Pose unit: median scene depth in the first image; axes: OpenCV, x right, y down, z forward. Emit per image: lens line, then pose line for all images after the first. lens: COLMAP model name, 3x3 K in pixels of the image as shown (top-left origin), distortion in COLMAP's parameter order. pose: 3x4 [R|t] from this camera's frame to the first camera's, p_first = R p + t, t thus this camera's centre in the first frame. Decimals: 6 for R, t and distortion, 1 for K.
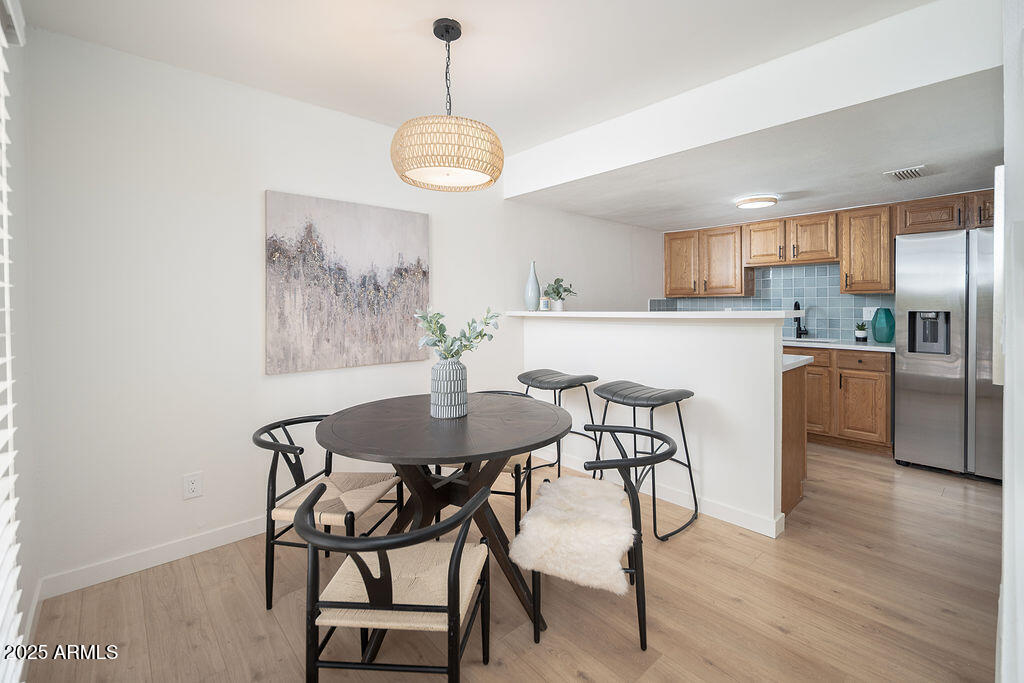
lens RADIAL K [[460.3, 0, 527.6], [0, 460.3, 311.4], [0, 0, 1]] dist [-0.002270, 0.000942]
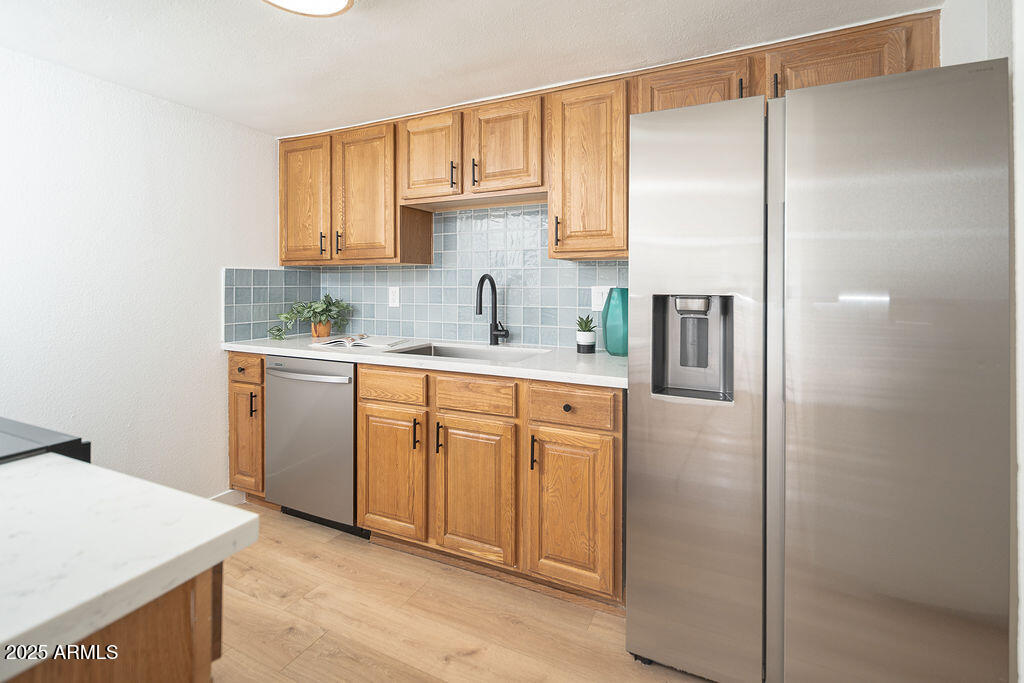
lens RADIAL K [[460.3, 0, 535.8], [0, 460.3, 293.1], [0, 0, 1]] dist [-0.002270, 0.000942]
pose [[0.919468, 0.001281, 0.393164, 0.479619], [-0.001418, 0.999999, 0.000058, -0.001015], [-0.393163, -0.000611, 0.919468, 0.557244]]
